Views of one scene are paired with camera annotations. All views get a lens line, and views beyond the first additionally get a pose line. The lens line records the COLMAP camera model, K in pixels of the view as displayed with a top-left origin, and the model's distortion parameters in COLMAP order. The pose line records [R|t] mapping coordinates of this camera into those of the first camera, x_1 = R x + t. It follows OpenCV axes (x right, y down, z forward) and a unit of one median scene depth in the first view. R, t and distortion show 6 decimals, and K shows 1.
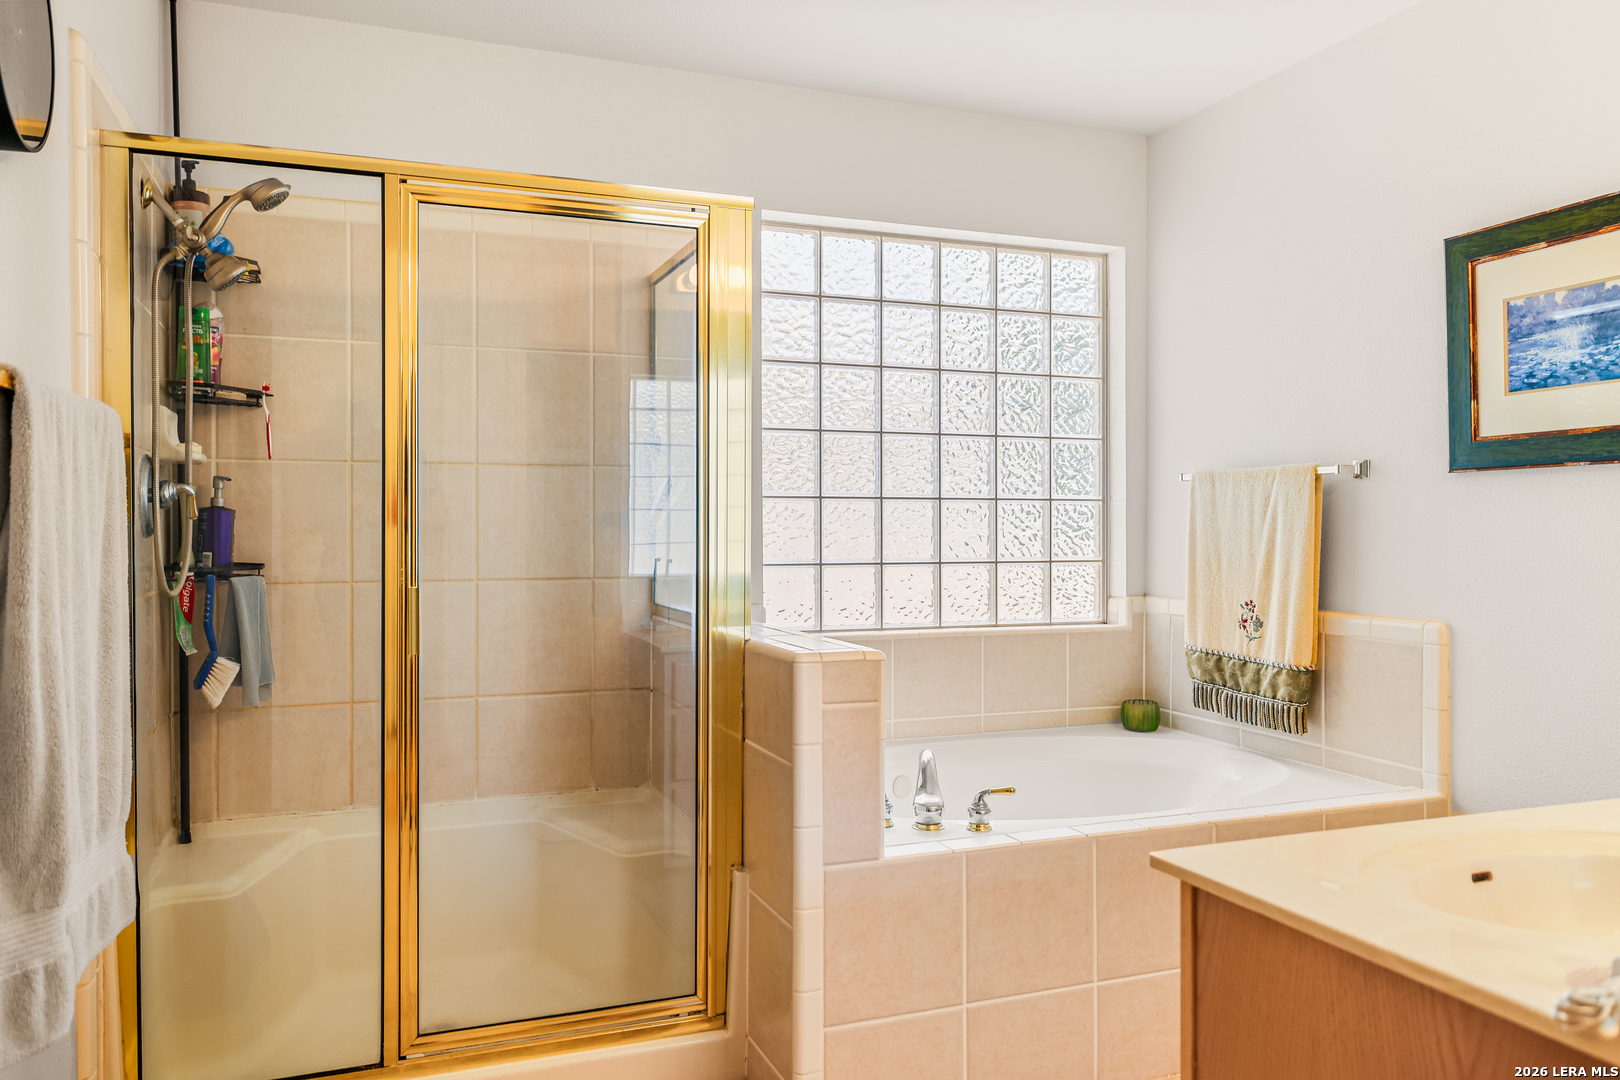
lens RADIAL K [[1145.7, 0, 804.9], [0, 1145.7, 539.5], [0, 0, 1]] dist [-0.005986, -0.004498]
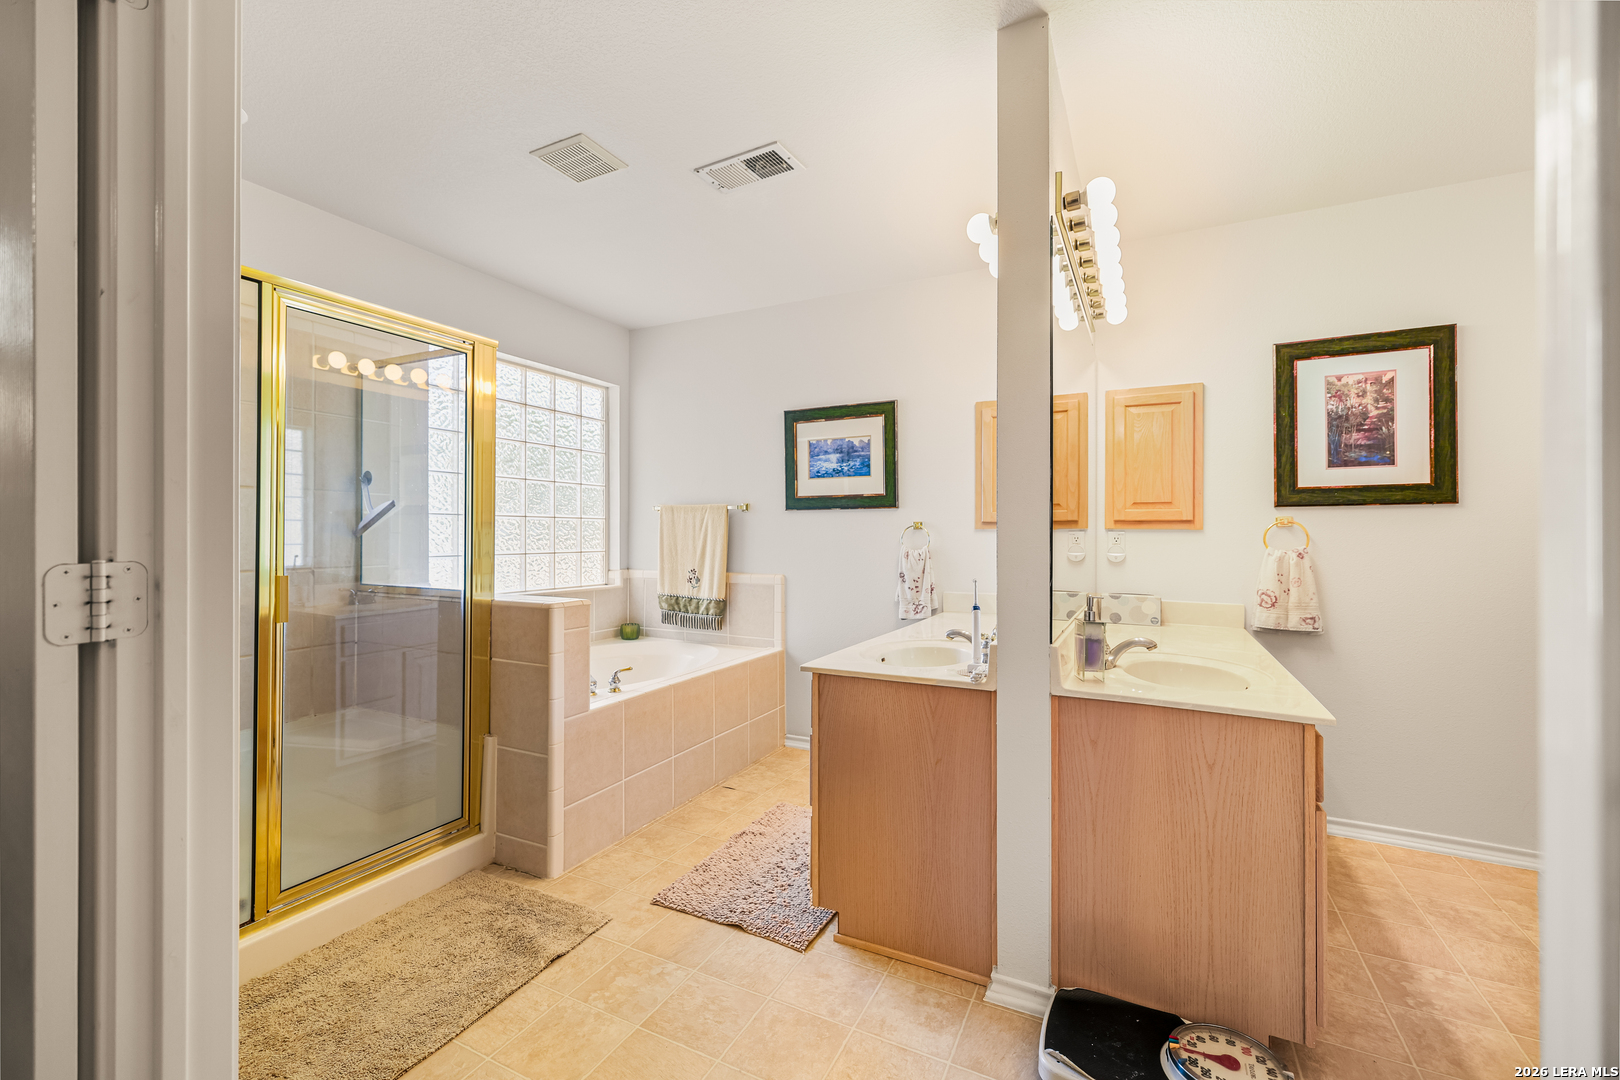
lens RADIAL K [[685.3, 0, 811.5], [0, 685.3, 536.0], [0, 0, 1]] dist [0.002167, -0.000237]
pose [[0.728613, -0.000973, 0.684925, -0.319357], [0.003947, 0.999988, -0.002779, -0.002160], [-0.684914, 0.004728, 0.728608, -0.052306]]
